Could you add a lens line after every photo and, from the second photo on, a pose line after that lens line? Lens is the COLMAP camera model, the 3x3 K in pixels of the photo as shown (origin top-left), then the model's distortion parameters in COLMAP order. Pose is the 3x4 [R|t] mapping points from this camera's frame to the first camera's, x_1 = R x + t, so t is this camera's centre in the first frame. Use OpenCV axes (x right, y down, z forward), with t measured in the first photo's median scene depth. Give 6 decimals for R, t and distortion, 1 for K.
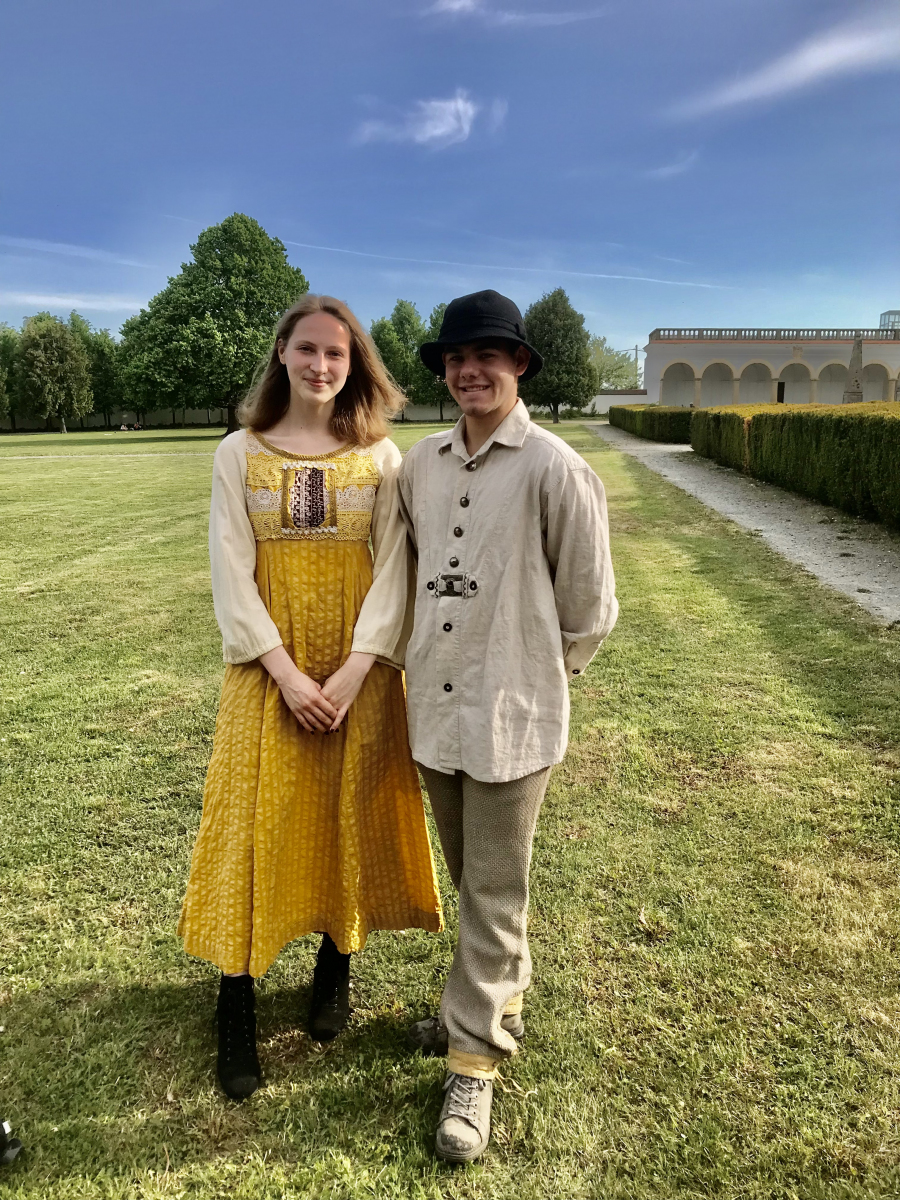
lens RADIAL K [[1007.3, 0, 446.3], [0, 1007.3, 595.2], [0, 0, 1]] dist [0.040878, -0.014421]
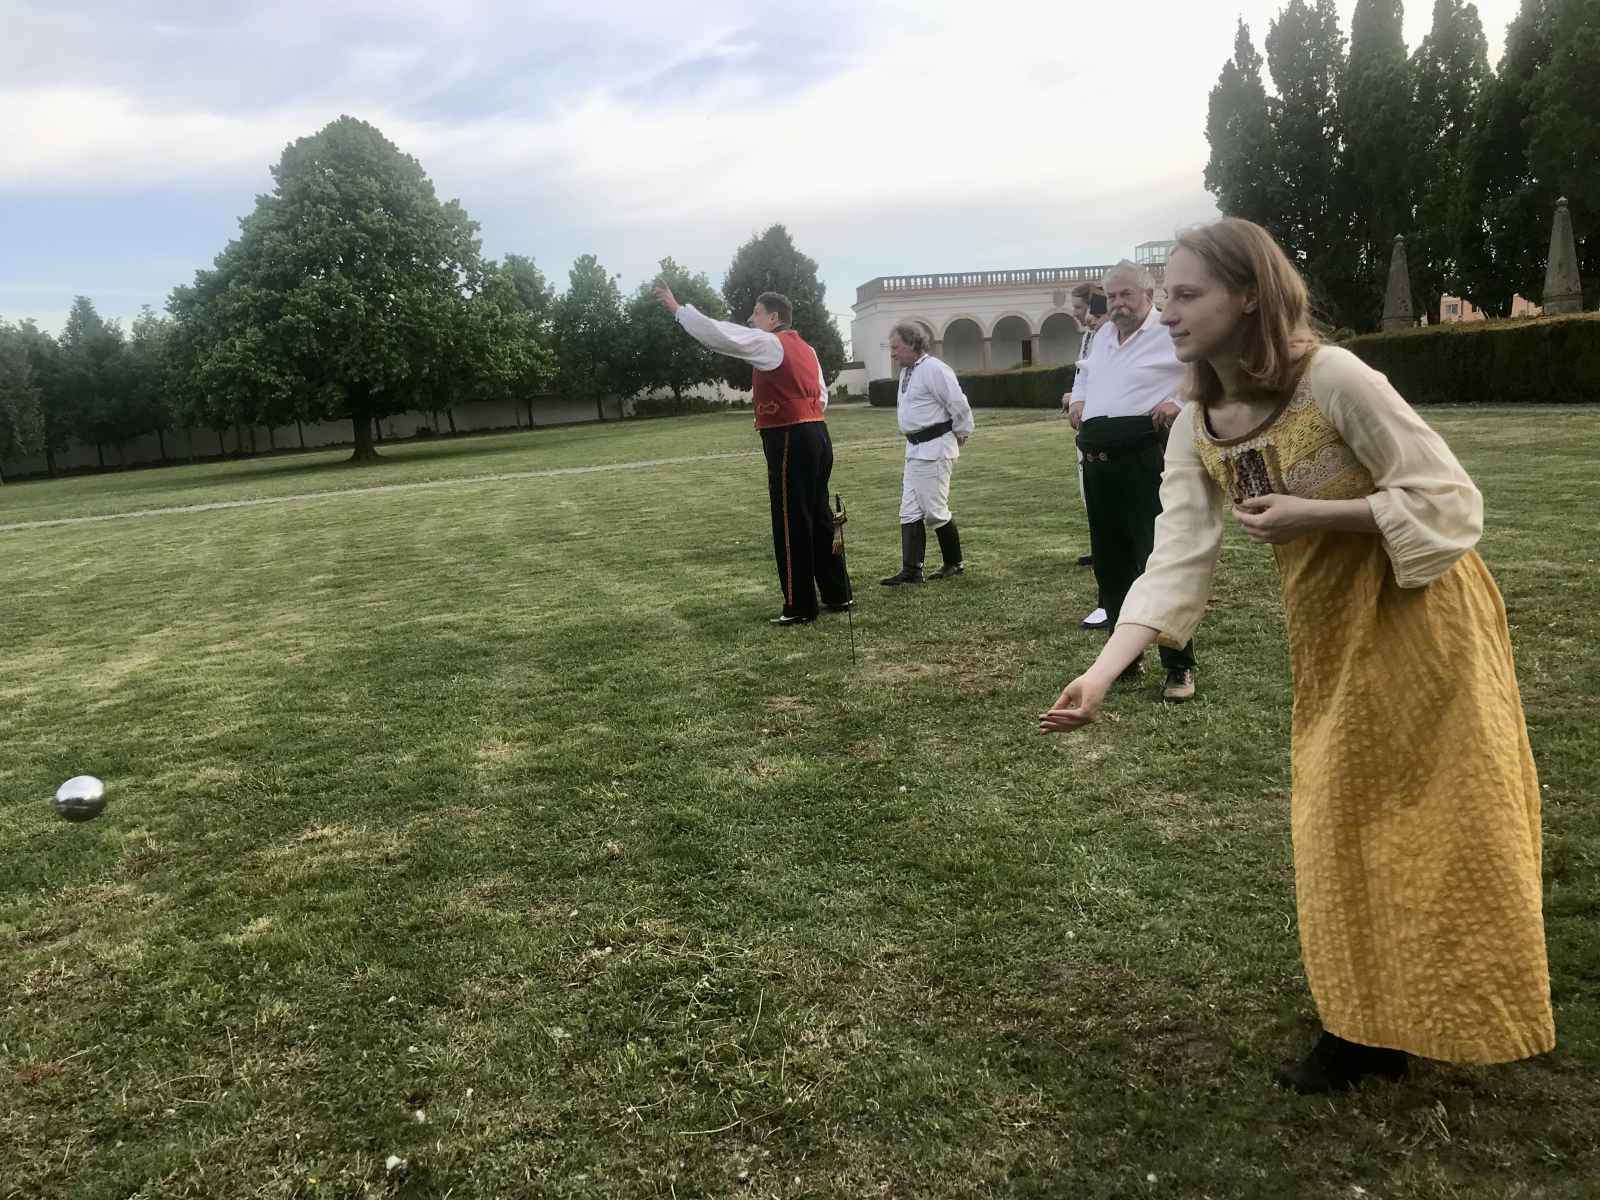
lens RADIAL K [[1343.0, 0, 799.4], [0, 1343.0, 599.6], [0, 0, 1]] dist [0.040878, -0.014421]
pose [[0.963791, -0.106158, 0.244616, -0.175702], [0.116211, 0.992858, -0.026998, -0.016493], [-0.240003, 0.054448, 0.969244, 0.118533]]
